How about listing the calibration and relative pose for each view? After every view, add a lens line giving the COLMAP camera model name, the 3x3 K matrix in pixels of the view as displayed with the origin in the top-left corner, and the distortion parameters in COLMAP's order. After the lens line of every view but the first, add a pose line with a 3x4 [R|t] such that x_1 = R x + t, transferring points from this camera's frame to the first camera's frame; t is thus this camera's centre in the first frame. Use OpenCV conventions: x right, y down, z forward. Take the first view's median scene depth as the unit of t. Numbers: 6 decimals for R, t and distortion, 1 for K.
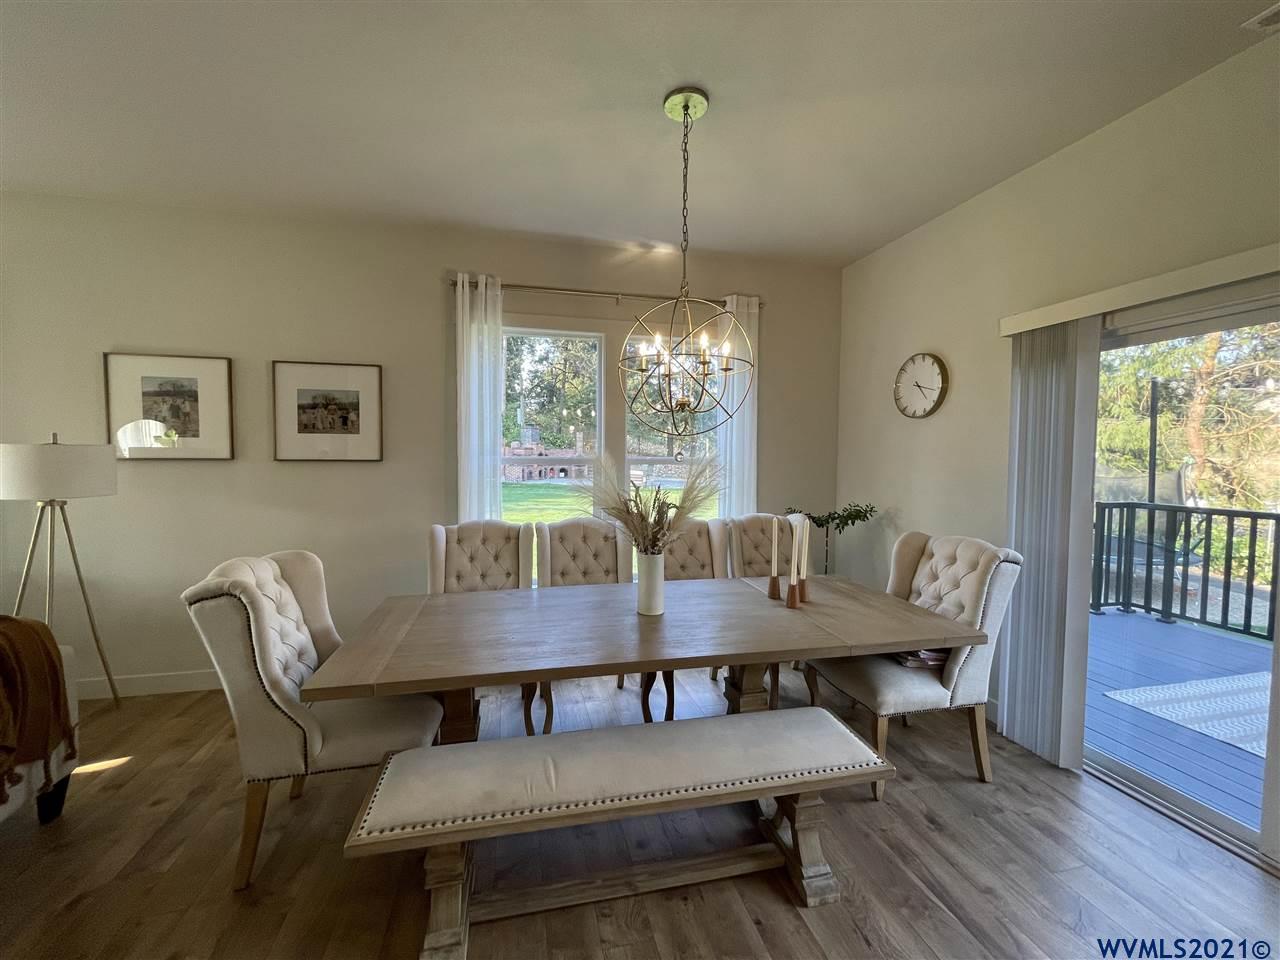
lens RADIAL K [[513.8, 0, 640.0], [0, 513.8, 480.0], [0, 0, 1]] dist [0.000420, -0.000003]
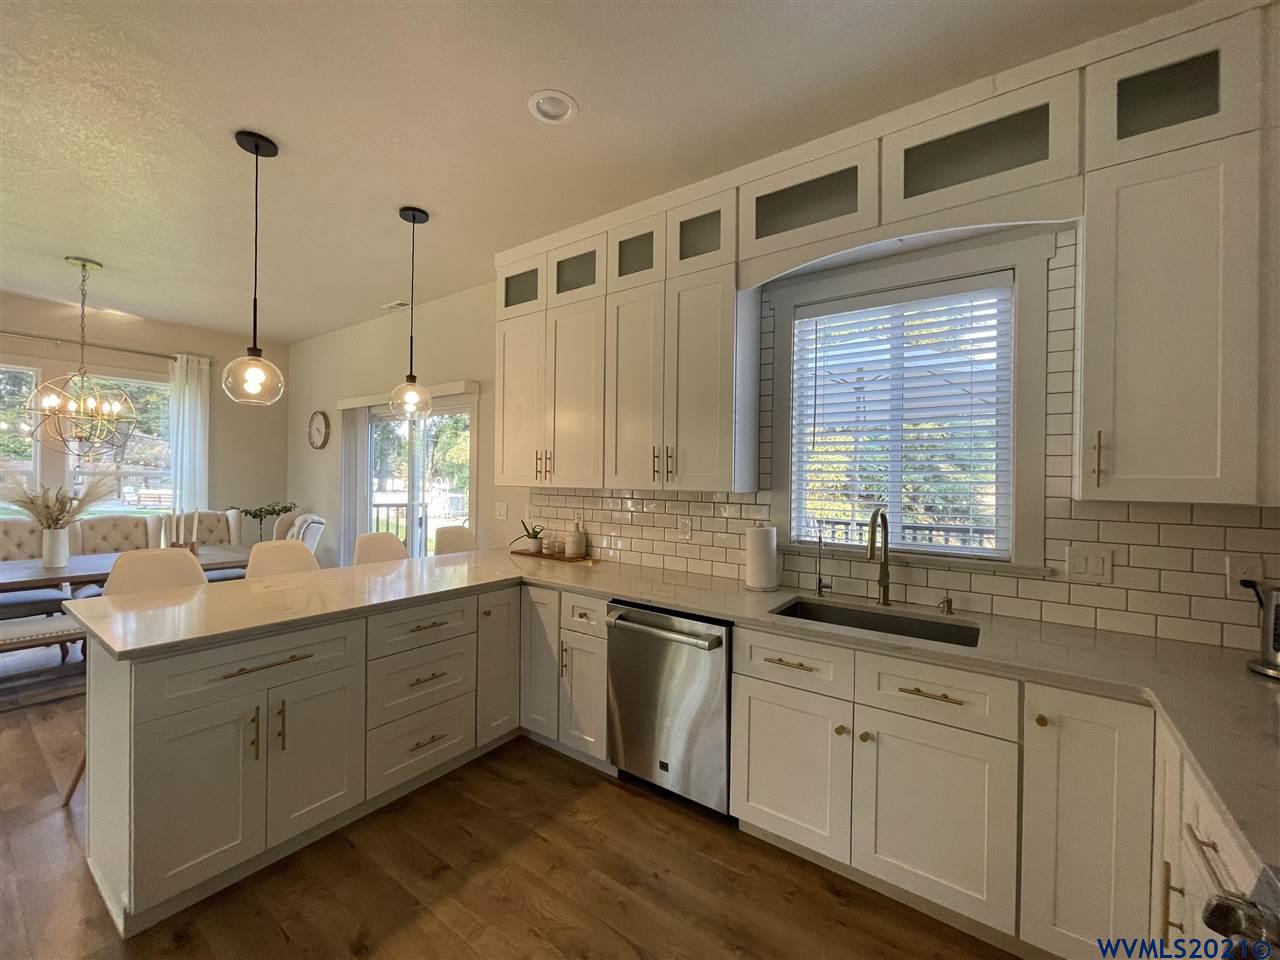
lens RADIAL K [[513.8, 0, 640.0], [0, 513.8, 480.0], [0, 0, 1]] dist [0.000420, -0.000003]
pose [[0.763499, 0.002823, 0.645803, 0.253153], [0.021924, 0.999301, -0.030288, 0.053105], [-0.645437, 0.037283, 0.762903, -0.934909]]
